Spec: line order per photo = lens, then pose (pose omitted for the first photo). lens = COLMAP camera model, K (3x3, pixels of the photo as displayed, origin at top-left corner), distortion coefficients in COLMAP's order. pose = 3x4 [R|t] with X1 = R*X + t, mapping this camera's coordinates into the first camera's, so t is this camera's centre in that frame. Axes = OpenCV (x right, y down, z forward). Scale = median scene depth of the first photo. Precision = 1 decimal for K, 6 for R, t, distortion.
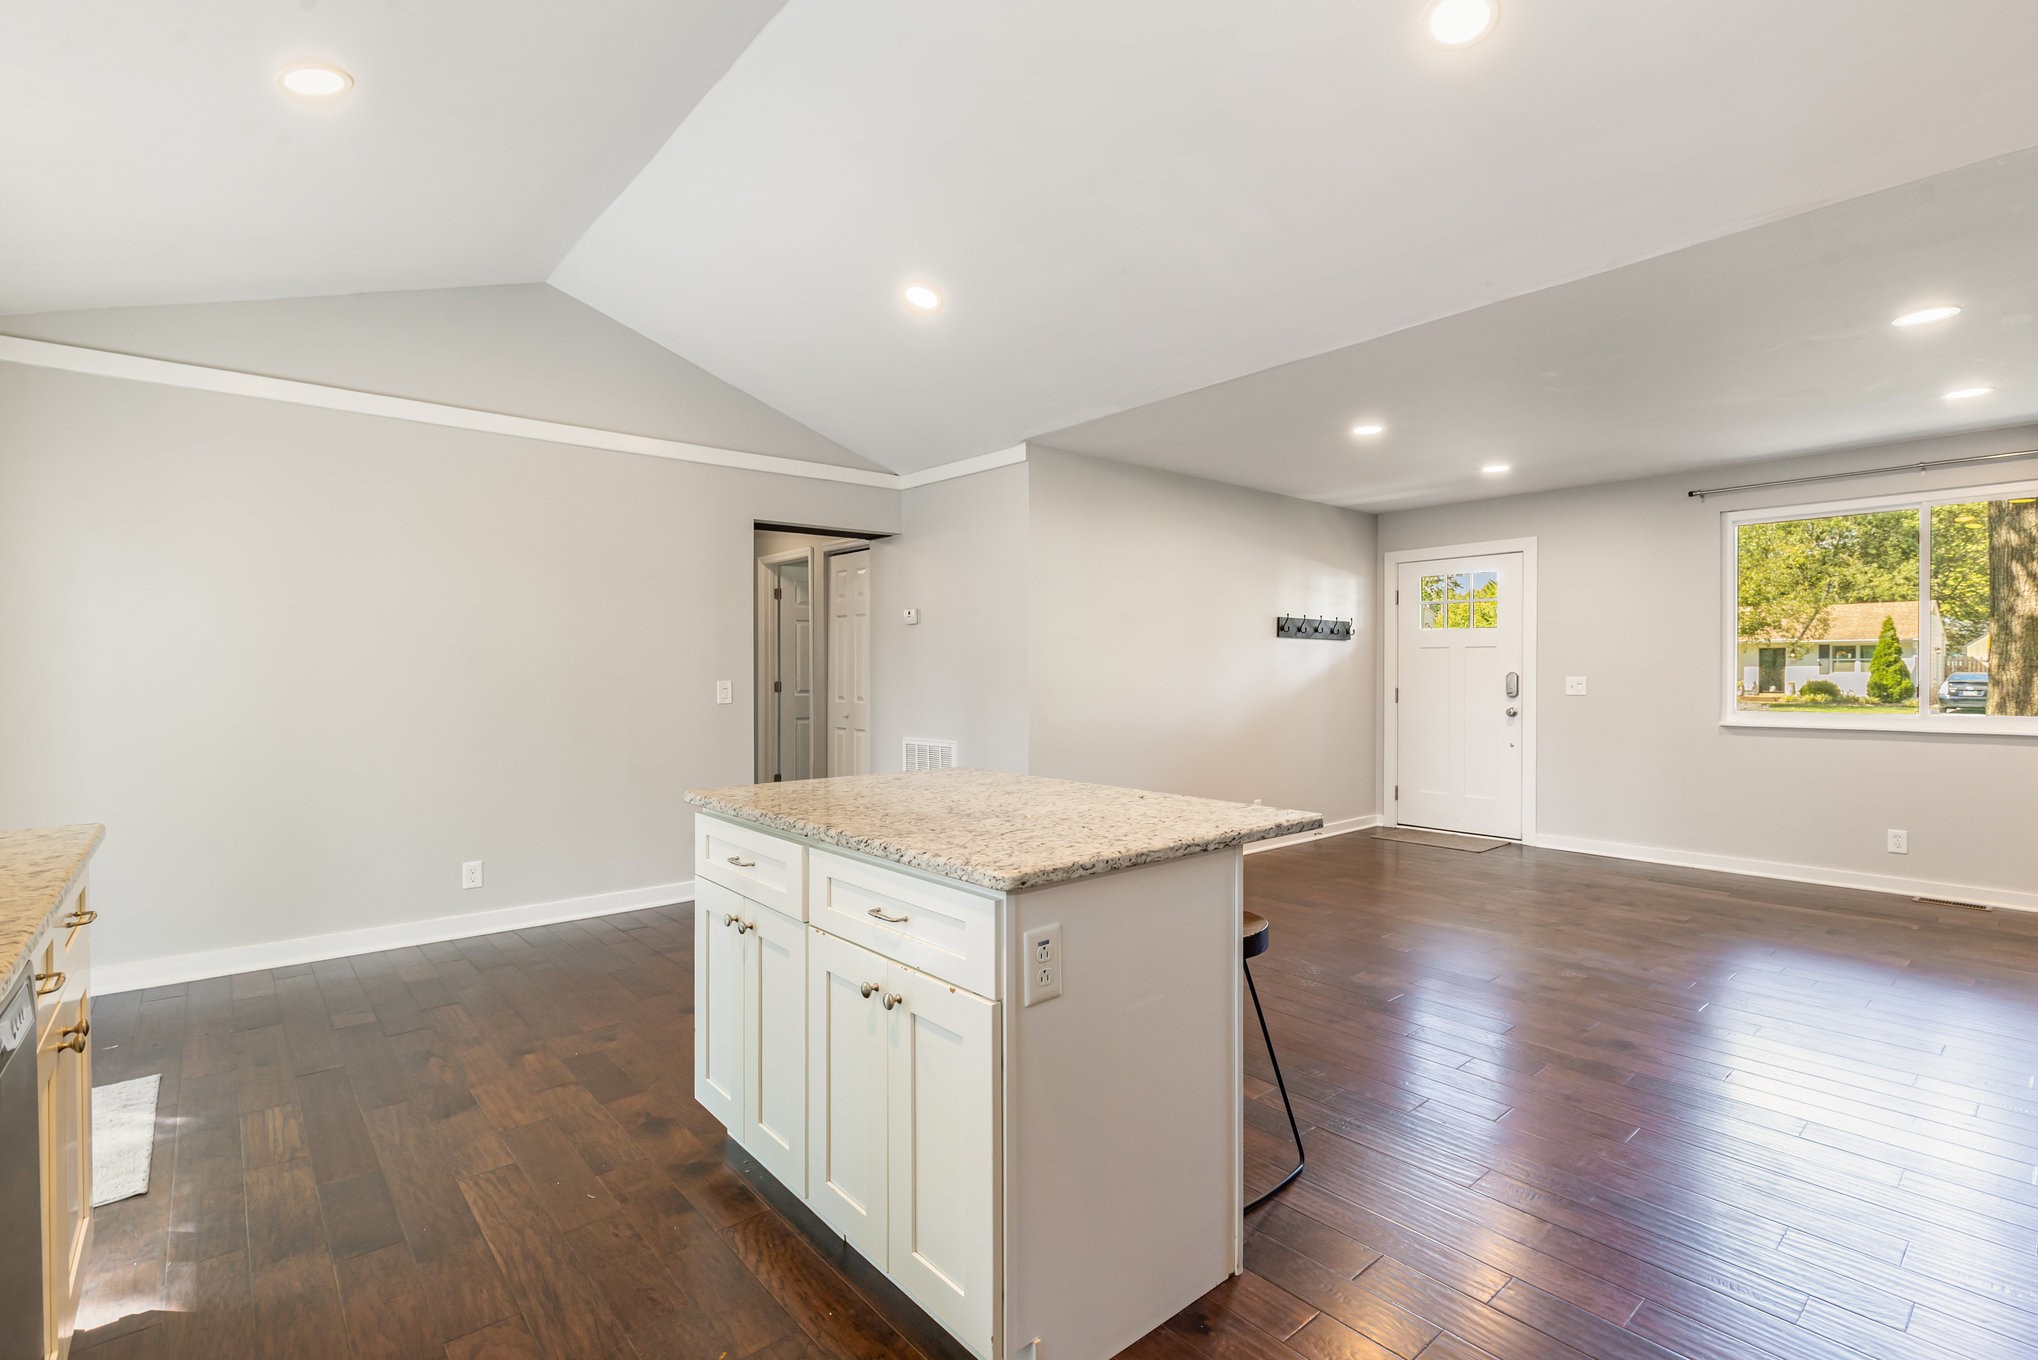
lens RADIAL K [[926.5, 0, 1017.5], [0, 926.5, 676.2], [0, 0, 1]] dist [0.002452, 0.000153]
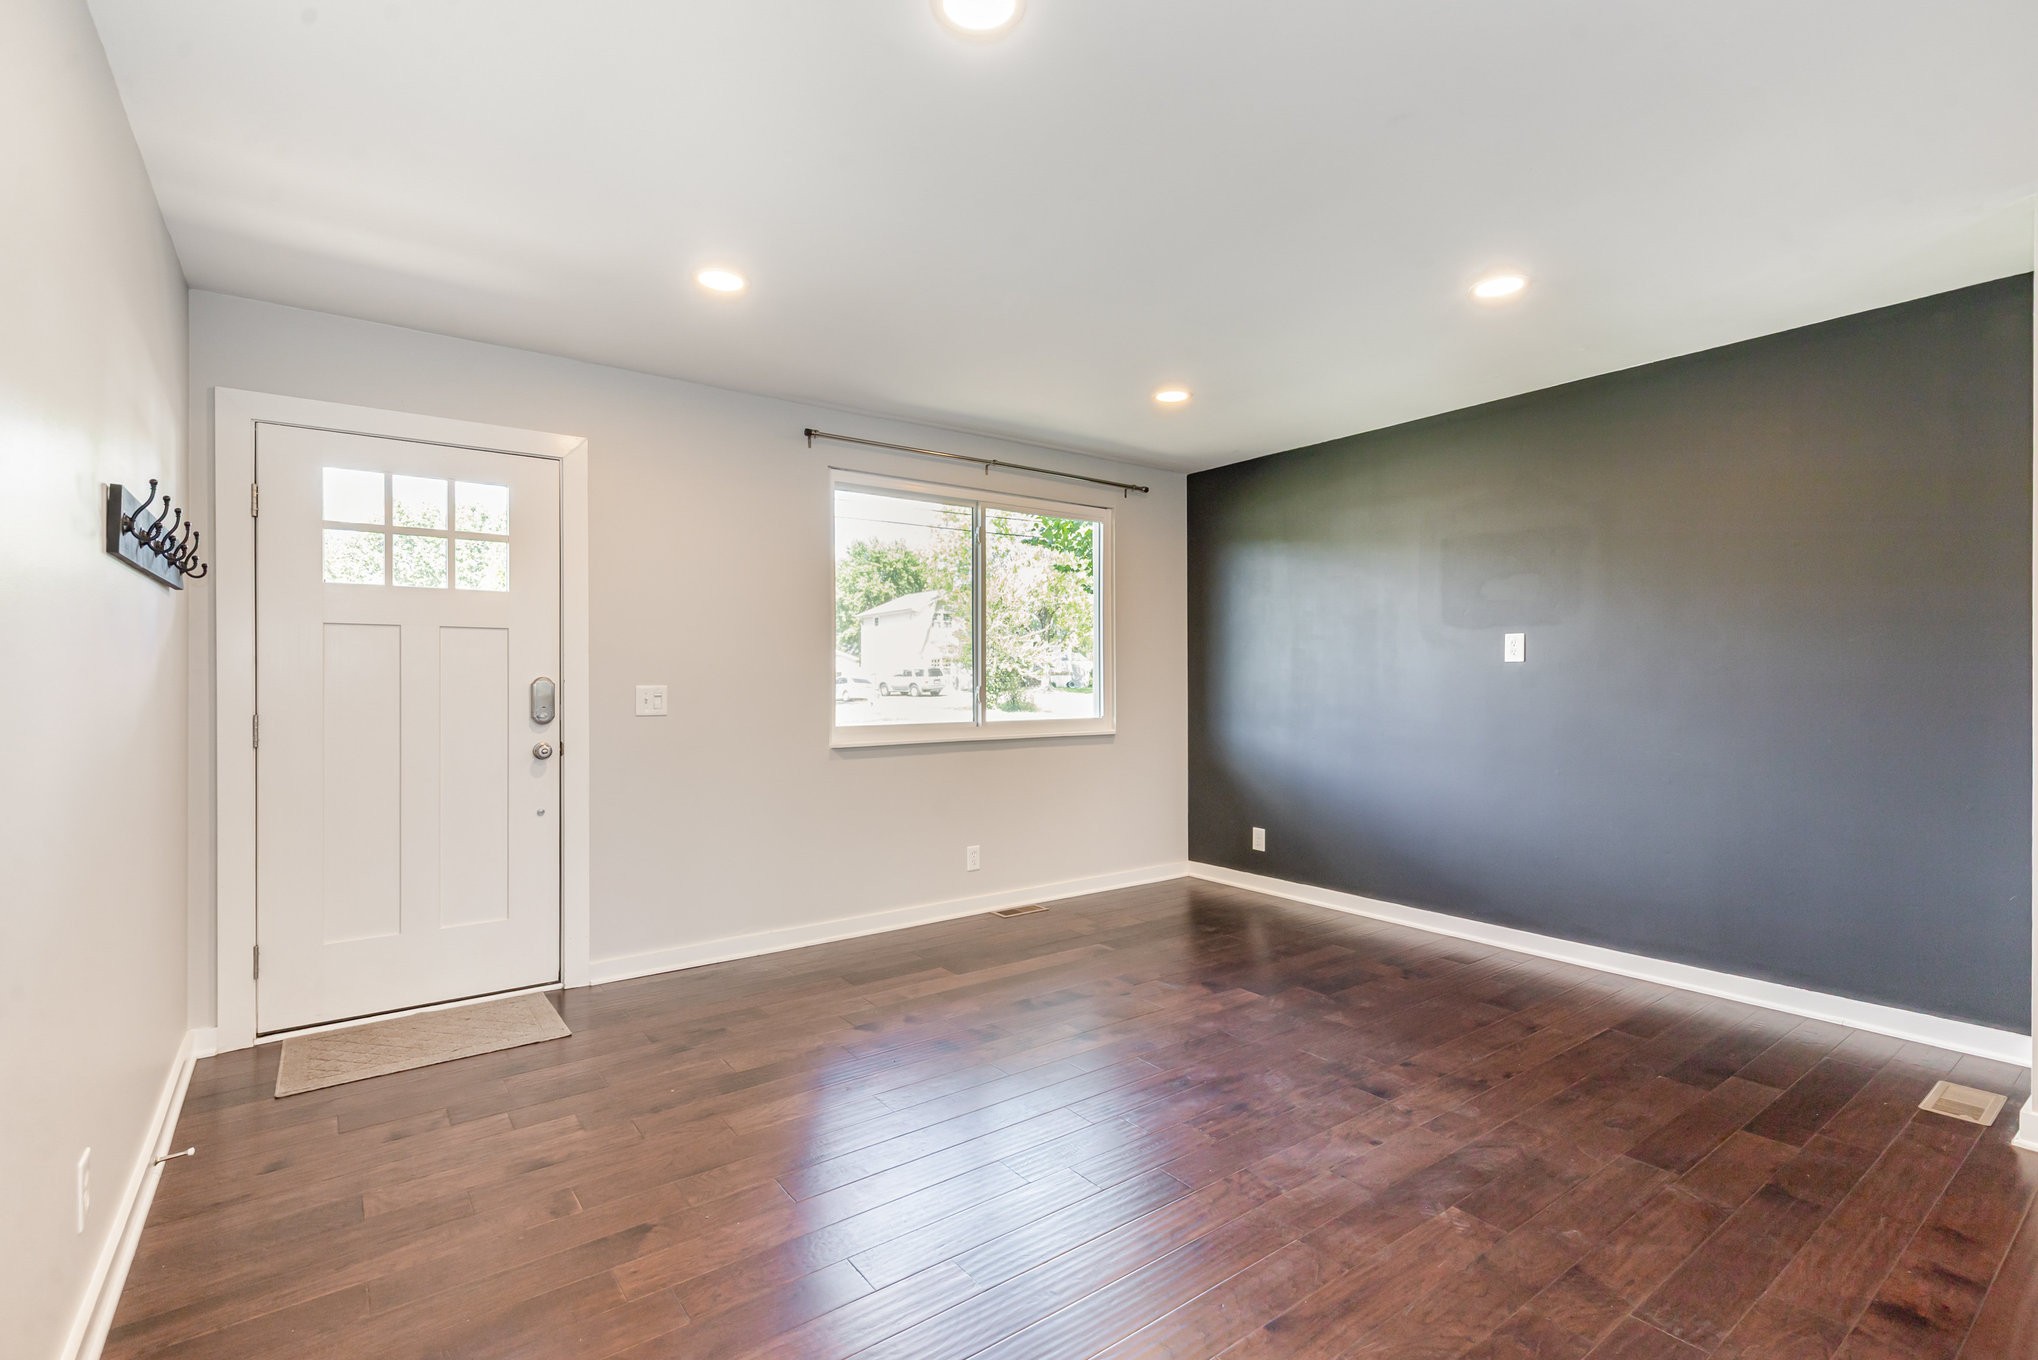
lens RADIAL K [[926.5, 0, 1017.5], [0, 926.5, 676.2], [0, 0, 1]] dist [0.002452, 0.000153]
pose [[0.067205, 0.000196, 0.997739, 0.013025], [0.005516, 0.999985, -0.000568, -0.003343], [-0.997724, 0.005541, 0.067203, 0.705189]]
